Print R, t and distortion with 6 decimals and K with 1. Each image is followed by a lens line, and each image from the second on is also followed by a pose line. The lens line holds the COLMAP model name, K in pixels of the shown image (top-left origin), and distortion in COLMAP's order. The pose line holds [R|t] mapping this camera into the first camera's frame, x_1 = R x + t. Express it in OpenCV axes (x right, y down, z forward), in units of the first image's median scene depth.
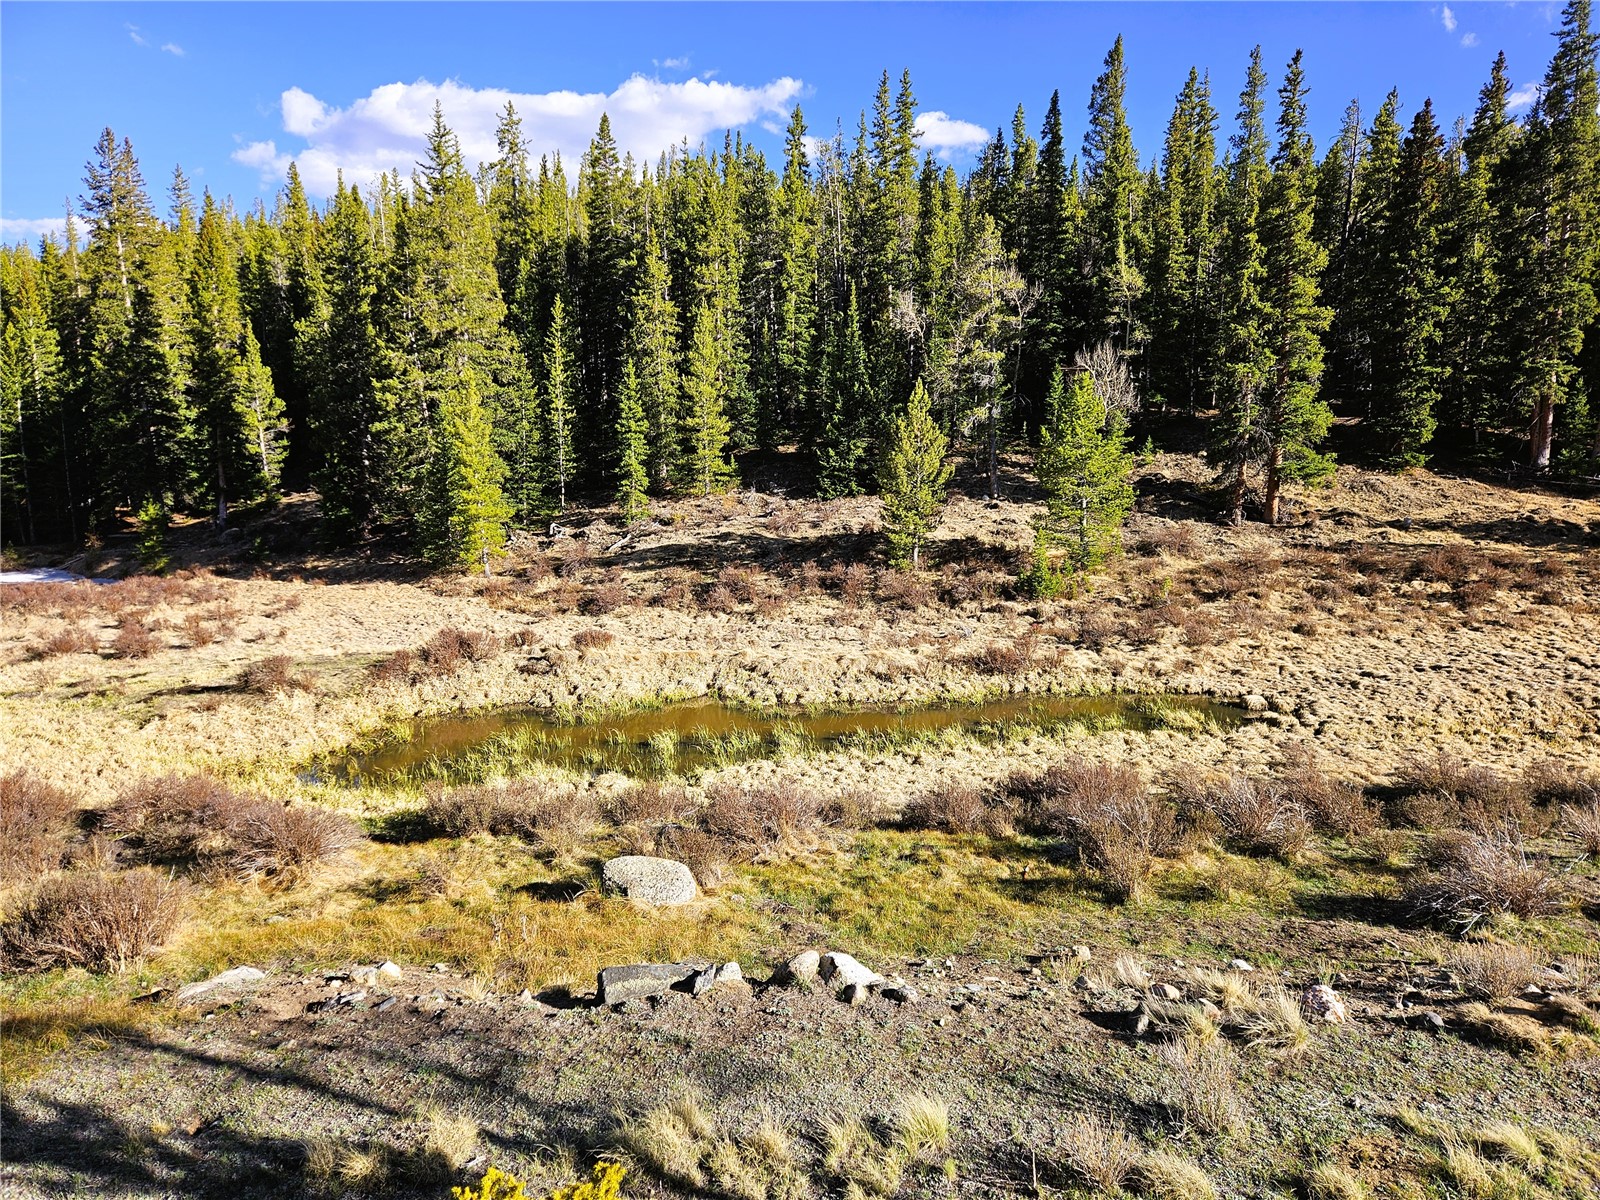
lens RADIAL K [[1064.8, 0, 788.7], [0, 1064.8, 598.8], [0, 0, 1]] dist [0.078785, -0.063937]
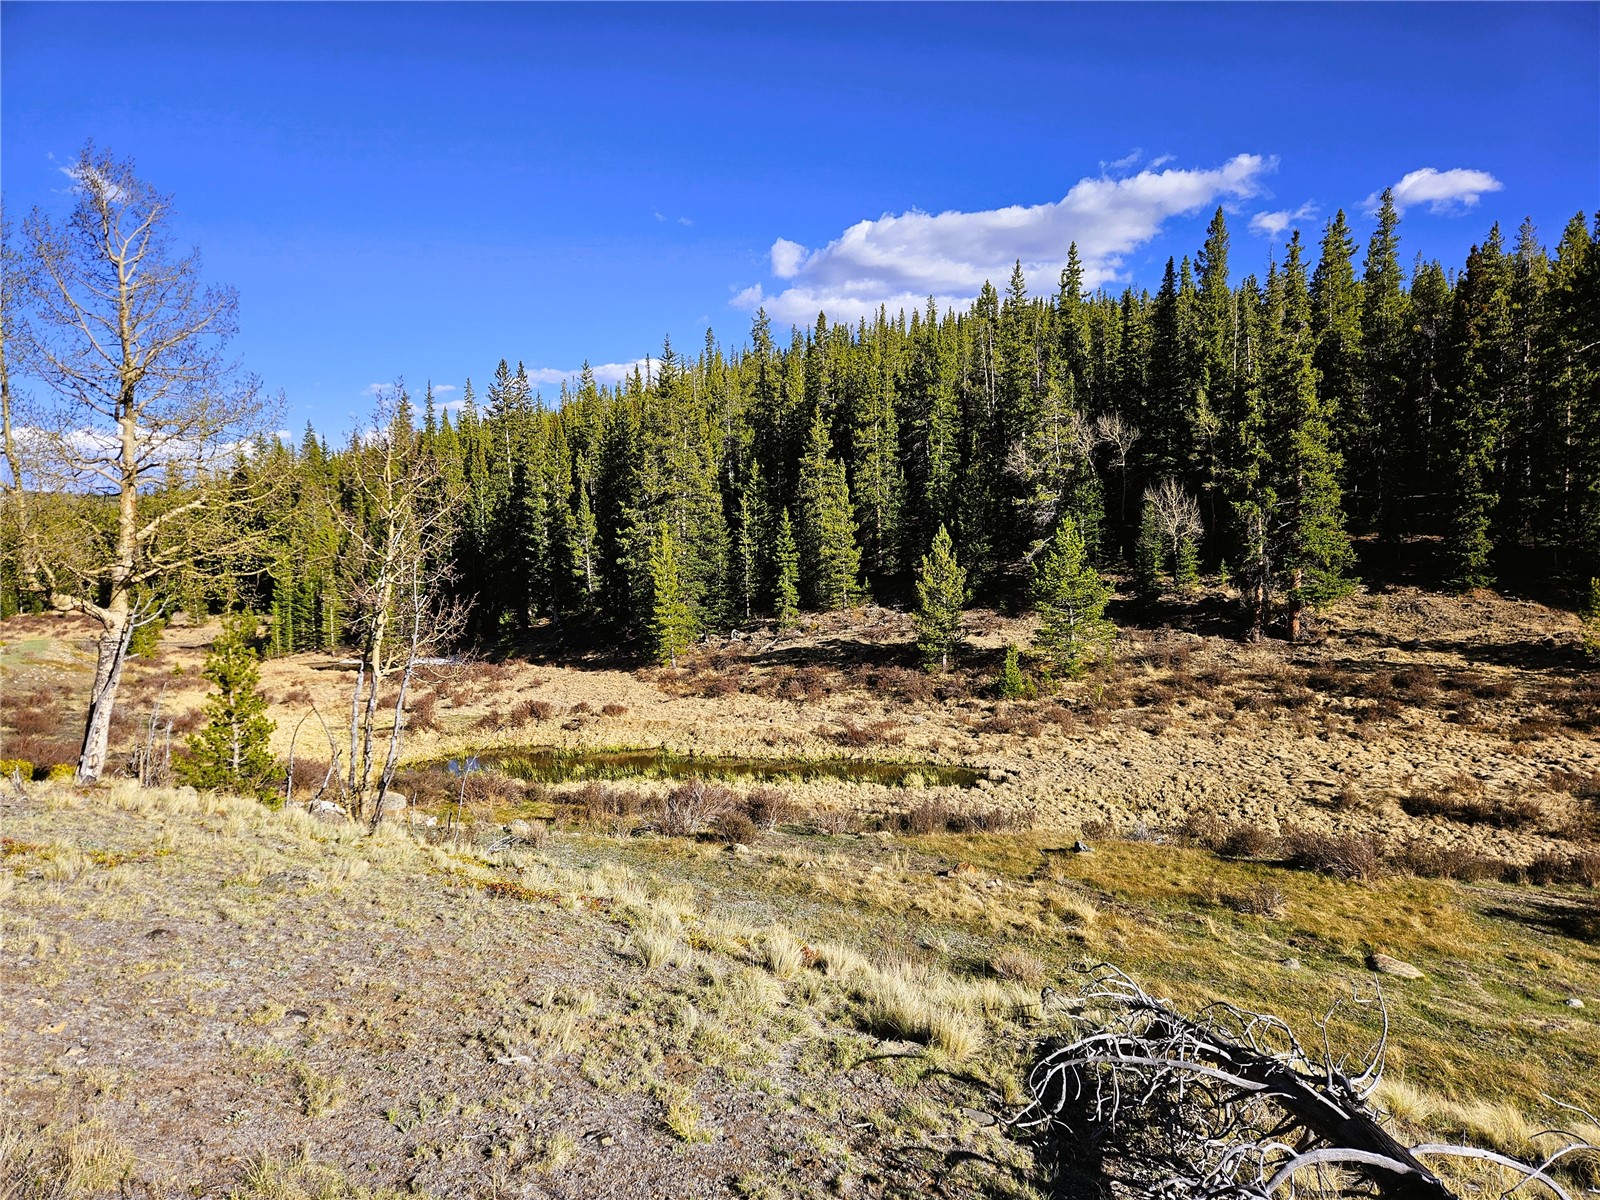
lens RADIAL K [[1051.5, 0, 801.9], [0, 1051.5, 621.0], [0, 0, 1]] dist [0.074191, -0.000757]
pose [[0.923750, 0.010812, -0.382843, 0.374607], [-0.035904, 0.997644, -0.058456, -0.007460], [0.381309, 0.067744, 0.921962, -0.188441]]
